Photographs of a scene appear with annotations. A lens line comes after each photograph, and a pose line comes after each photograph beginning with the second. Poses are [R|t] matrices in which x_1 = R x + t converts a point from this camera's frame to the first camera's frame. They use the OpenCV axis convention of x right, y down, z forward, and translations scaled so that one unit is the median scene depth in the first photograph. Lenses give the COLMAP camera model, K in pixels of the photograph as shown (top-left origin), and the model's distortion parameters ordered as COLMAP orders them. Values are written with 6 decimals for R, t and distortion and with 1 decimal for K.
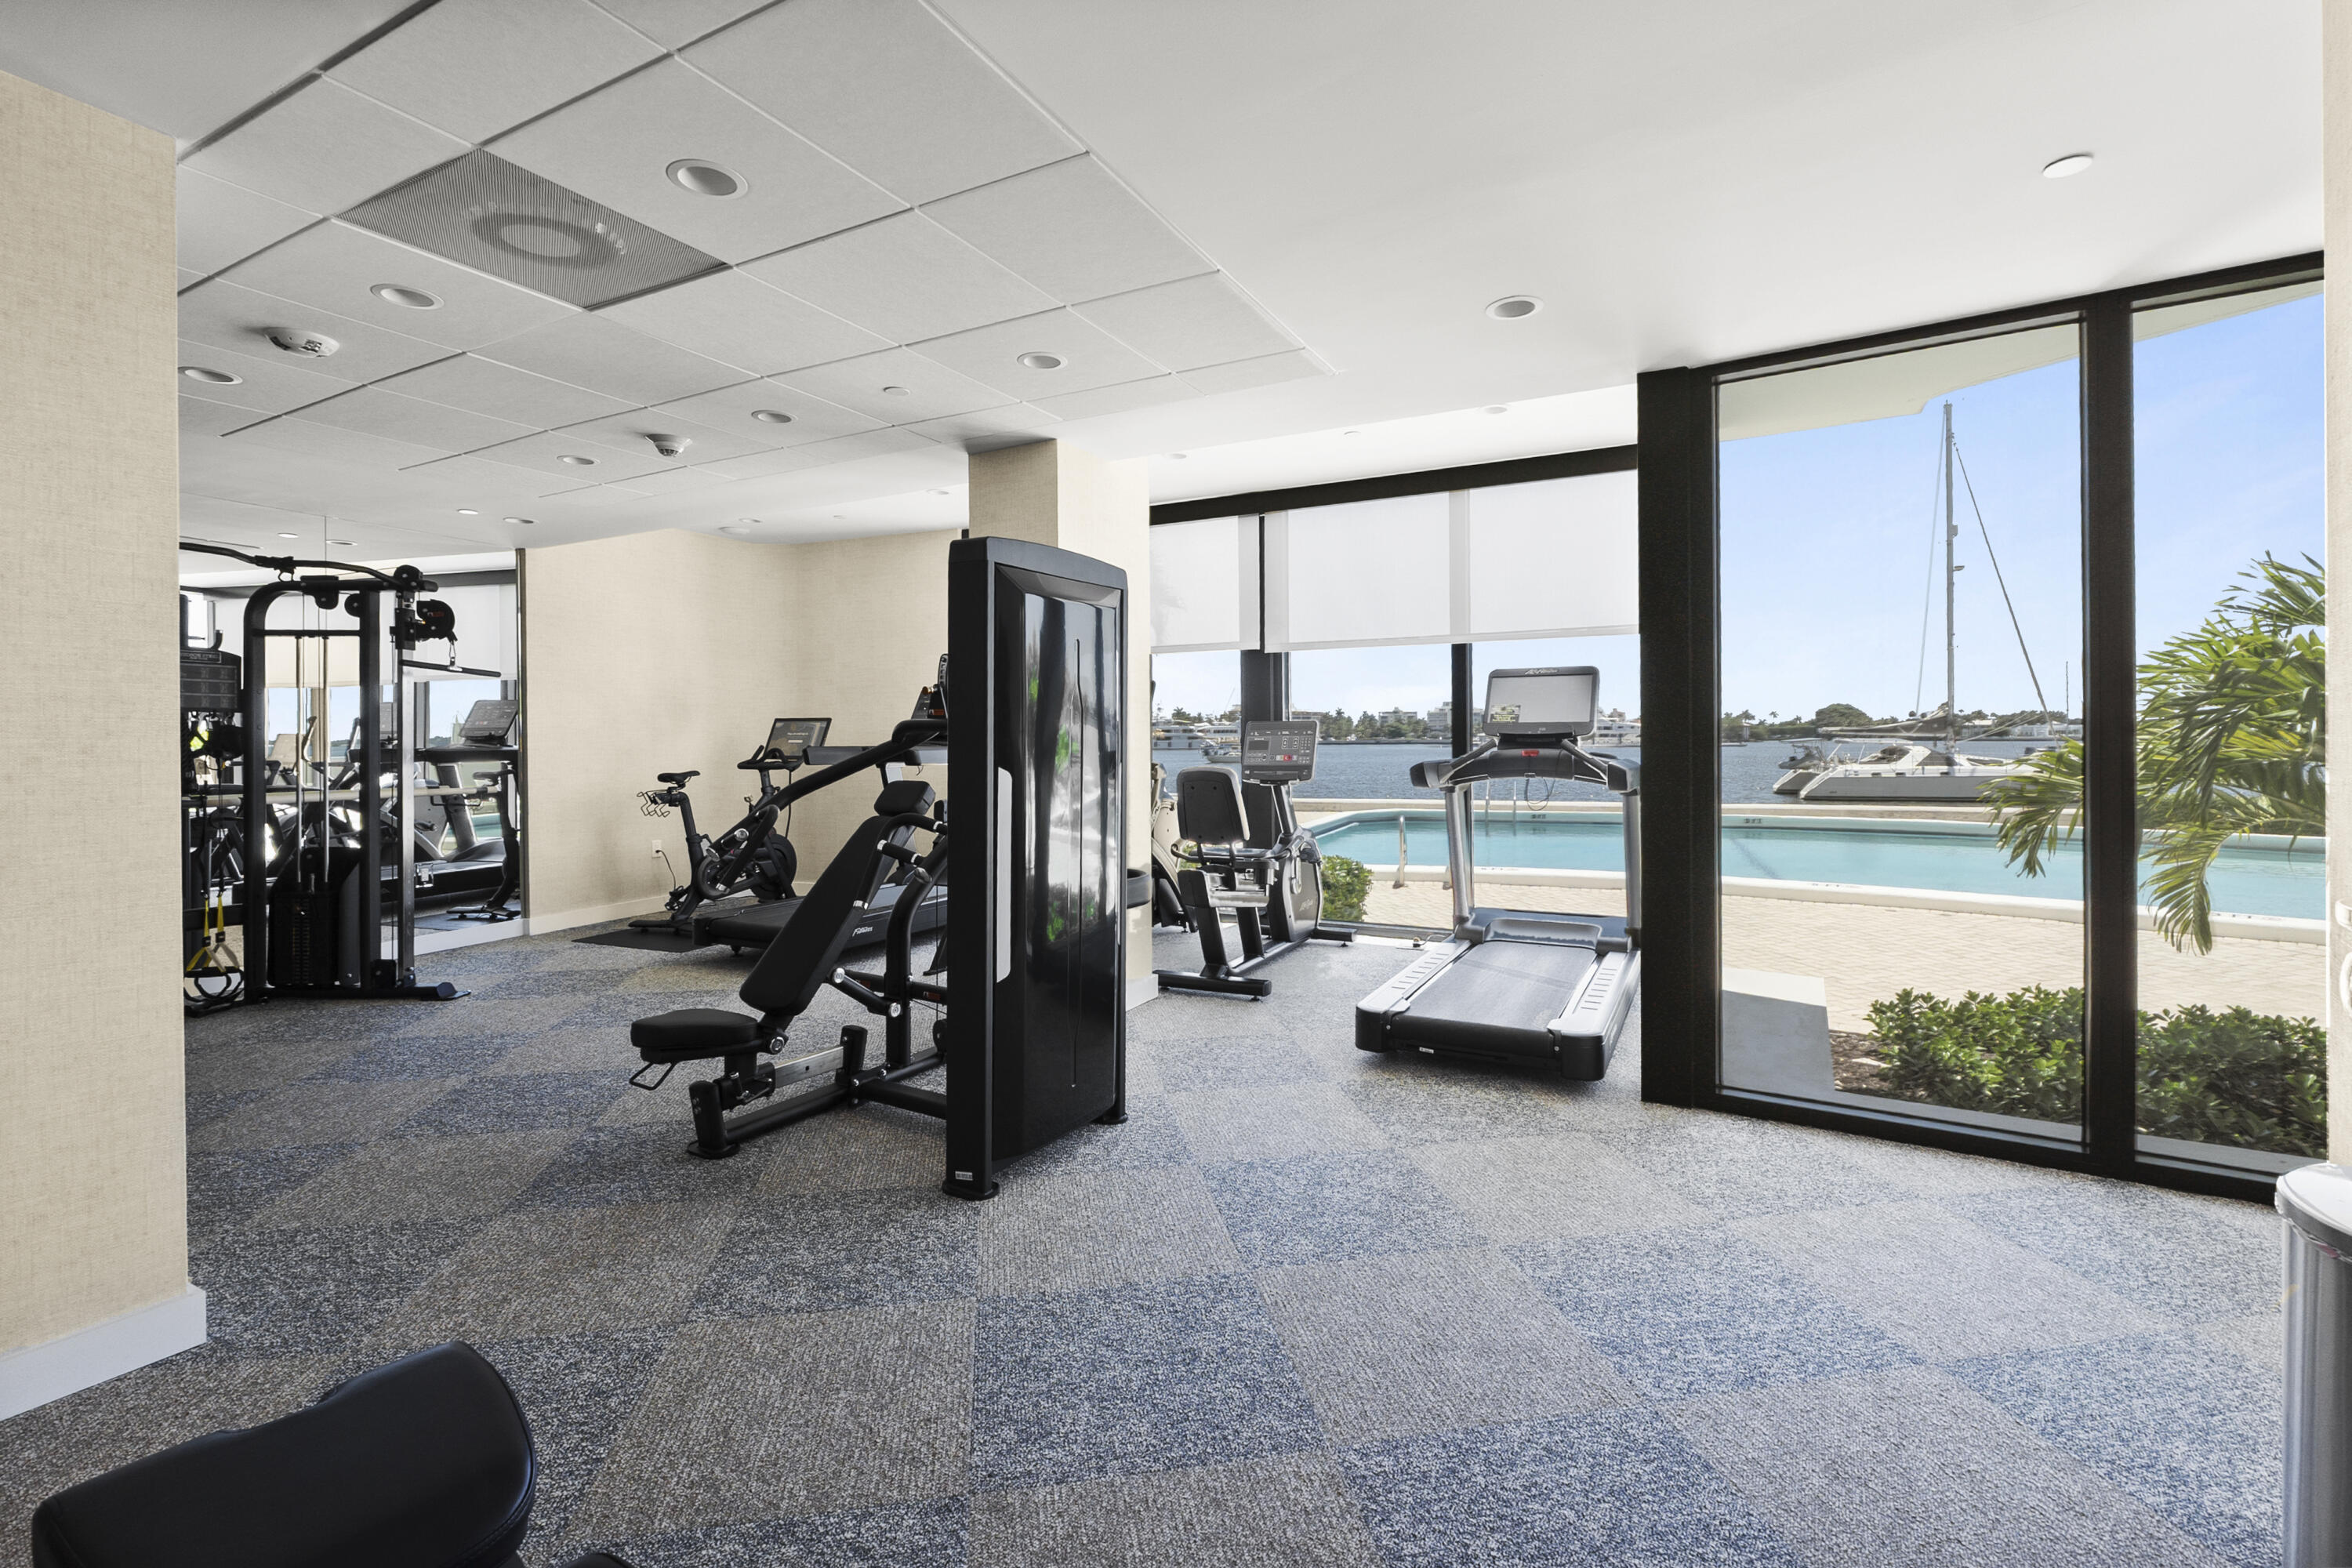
lens RADIAL K [[1034.0, 0, 1183.9], [0, 1034.0, 752.2], [0, 0, 1]] dist [0.000535, -0.000110]
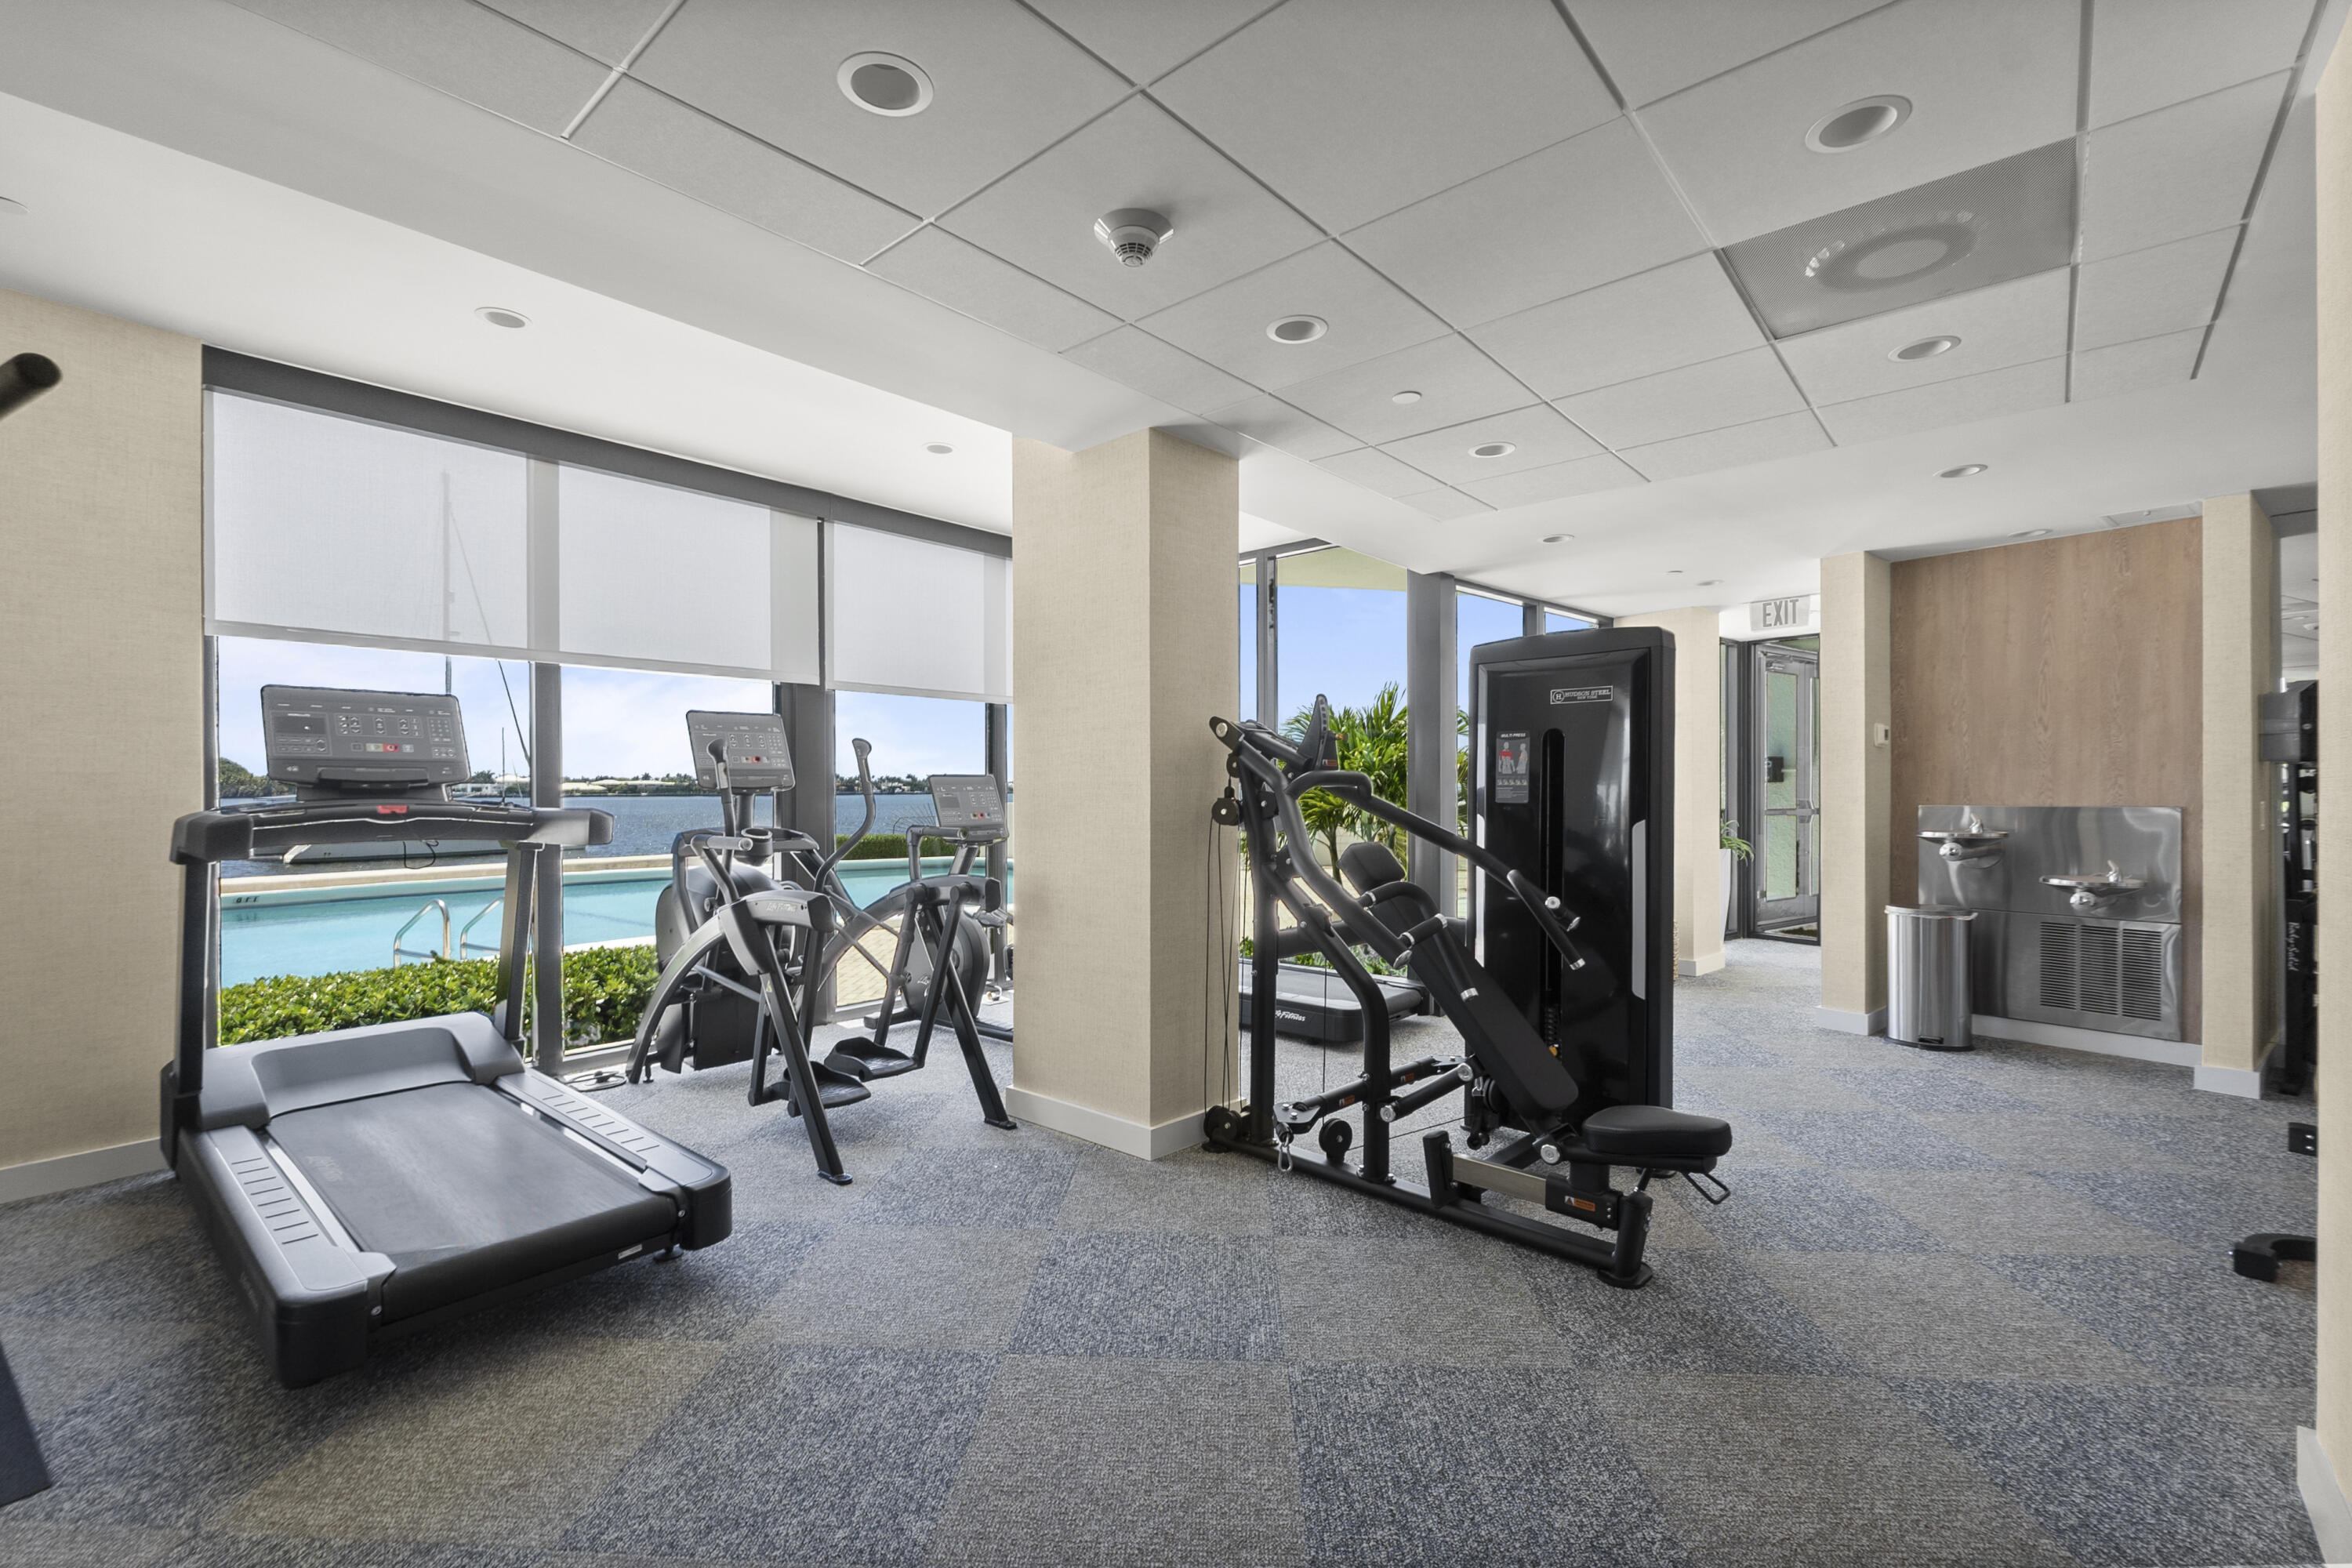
lens RADIAL K [[1001.4, 0, 1171.4], [0, 1001.4, 805.5], [0, 0, 1]] dist [-0.000491, -0.000073]
pose [[0.228402, -0.007663, 0.973537, -1.642227], [0.011954, 0.999916, 0.005066, -0.015812], [-0.973494, 0.010480, 0.228474, 1.430818]]
